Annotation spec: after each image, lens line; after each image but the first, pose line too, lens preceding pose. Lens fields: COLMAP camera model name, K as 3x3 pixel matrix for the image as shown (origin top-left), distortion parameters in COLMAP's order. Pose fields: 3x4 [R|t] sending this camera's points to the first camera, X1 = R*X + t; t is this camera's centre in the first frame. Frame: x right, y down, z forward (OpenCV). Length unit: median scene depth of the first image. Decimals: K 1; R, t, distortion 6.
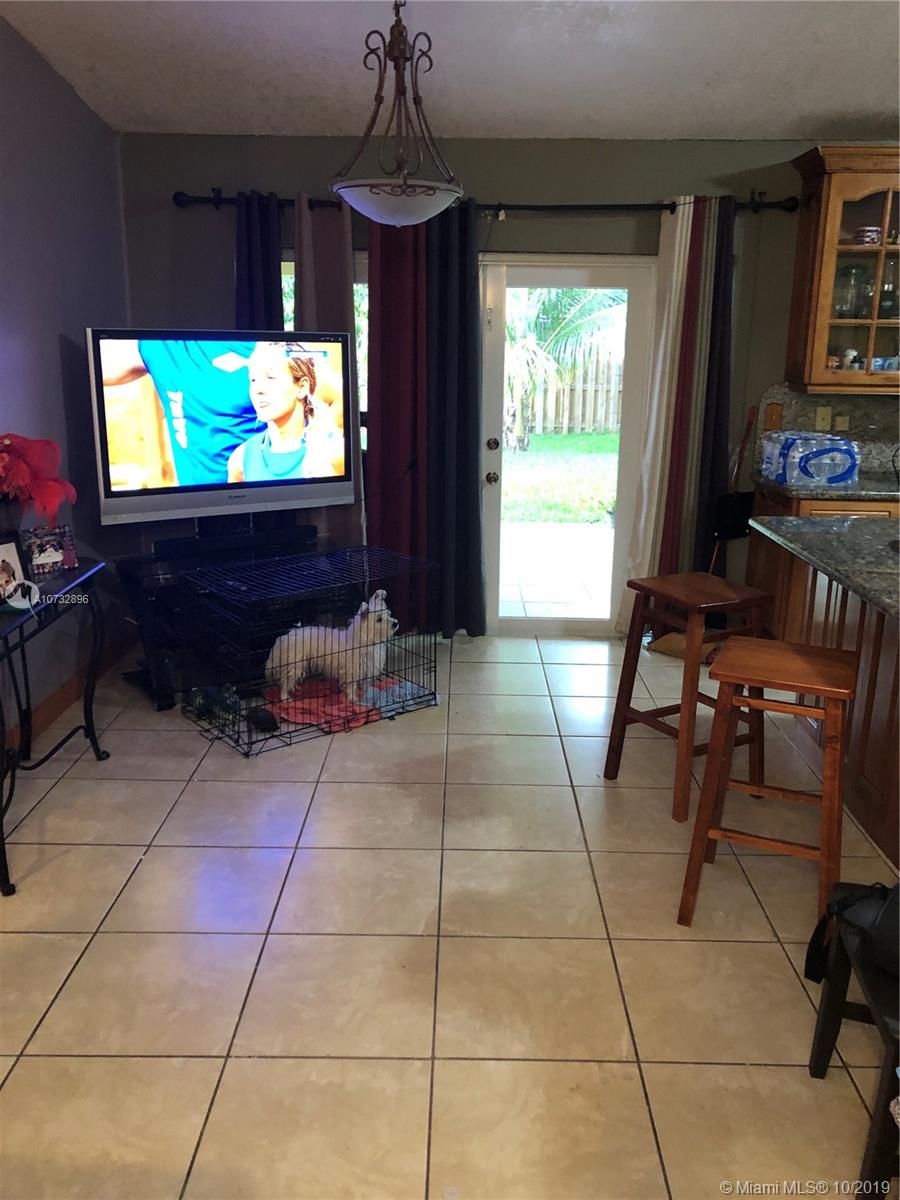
lens RADIAL K [[987.4, 0, 459.8], [0, 987.4, 593.5], [0, 0, 1]] dist [0.060450, -0.059235]
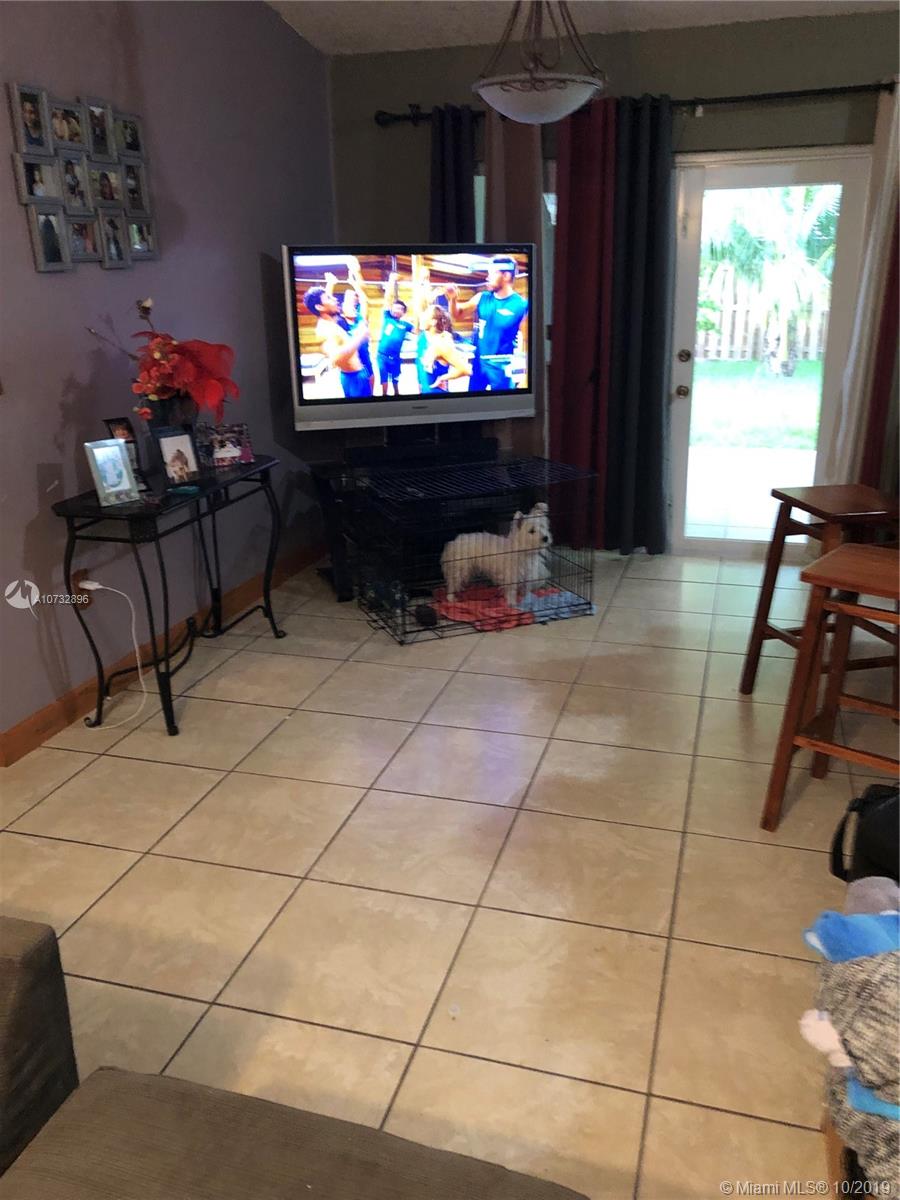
lens RADIAL K [[987.4, 0, 453.5], [0, 987.4, 597.1], [0, 0, 1]] dist [0.060450, -0.059235]
pose [[0.961062, 0.059541, -0.269844, 0.121917], [-0.040930, 0.996412, 0.074086, 0.028029], [0.273286, -0.060156, 0.960050, -0.015973]]
